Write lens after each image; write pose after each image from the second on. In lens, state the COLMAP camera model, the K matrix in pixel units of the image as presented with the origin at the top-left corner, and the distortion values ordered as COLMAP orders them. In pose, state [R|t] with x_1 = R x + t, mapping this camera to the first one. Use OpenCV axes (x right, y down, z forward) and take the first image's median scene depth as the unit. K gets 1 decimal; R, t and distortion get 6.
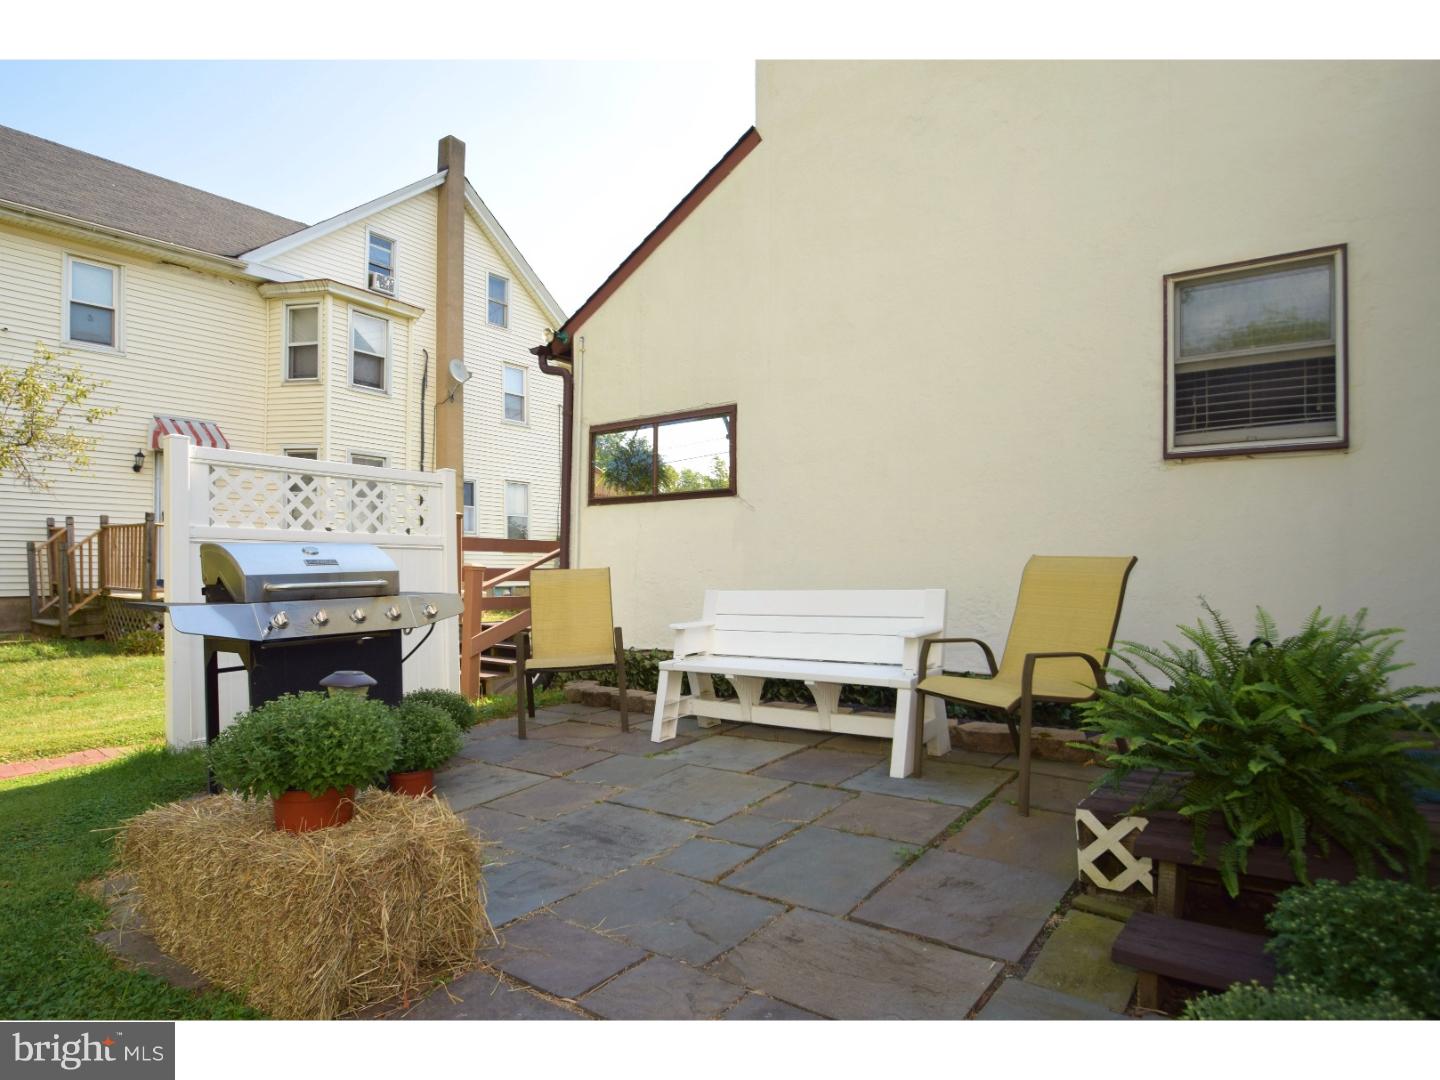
lens RADIAL K [[823.7, 0, 727.8], [0, 823.7, 546.5], [0, 0, 1]] dist [-0.000646, -0.000292]
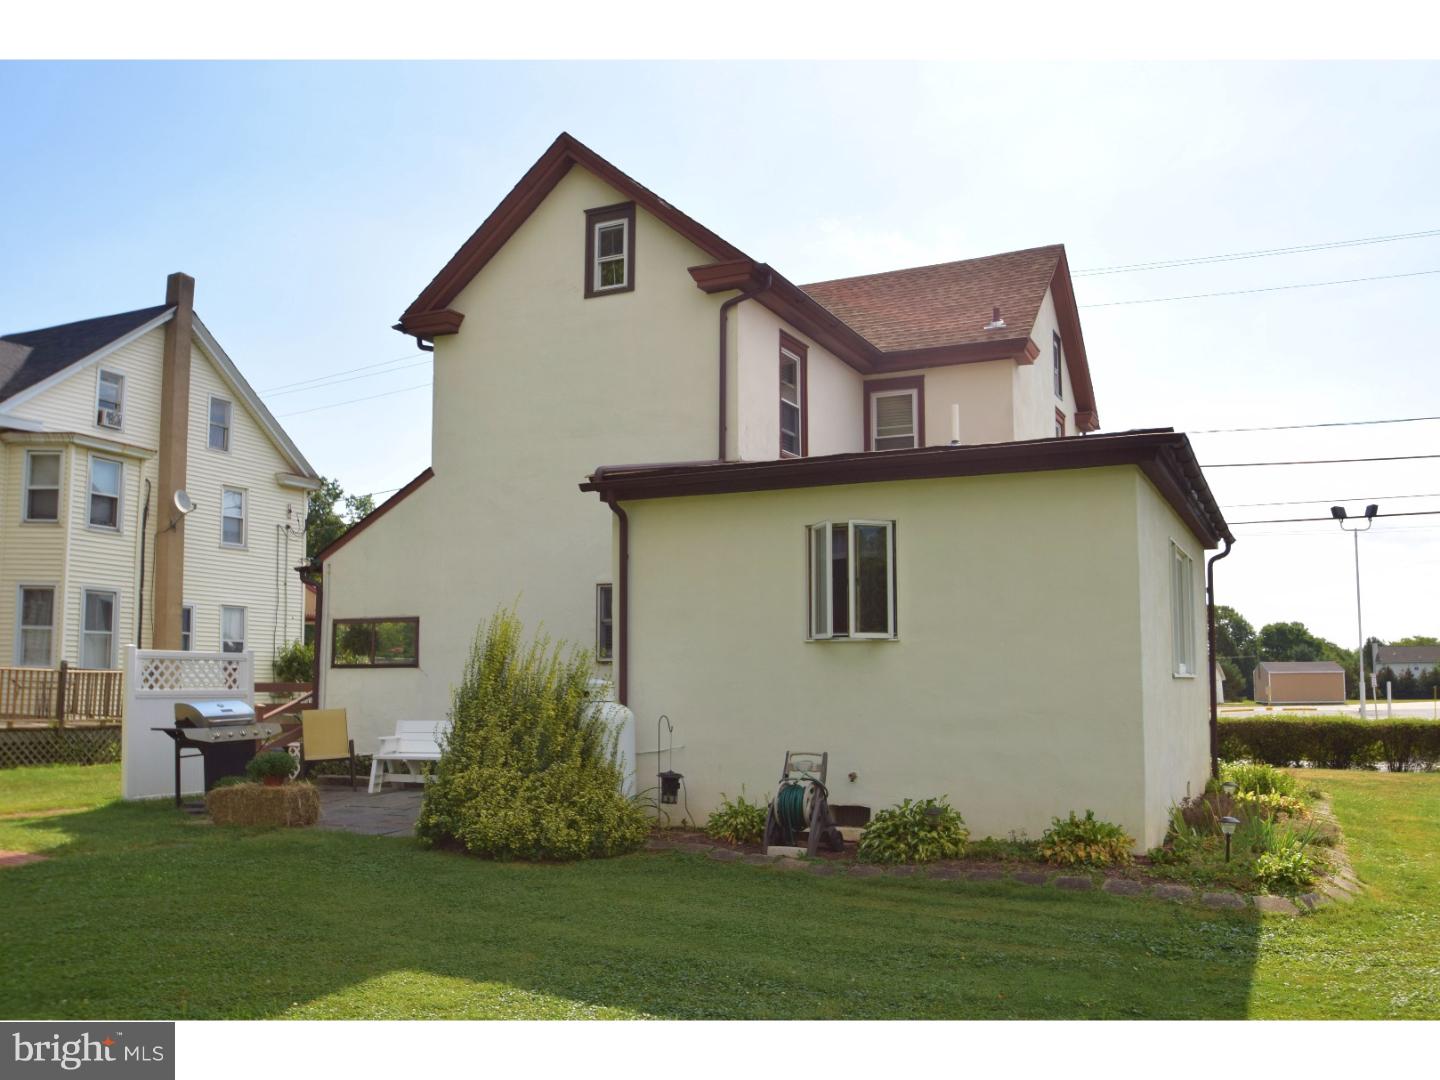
lens RADIAL K [[1299.1, 0, 713.4], [0, 1299.1, 550.4], [0, 0, 1]] dist [-0.049660, 0.013782]
pose [[0.986984, 0.010887, 0.160447, 0.075489], [0.000314, 0.997574, -0.069620, -0.047745], [-0.160815, 0.068764, 0.984586, -0.762495]]
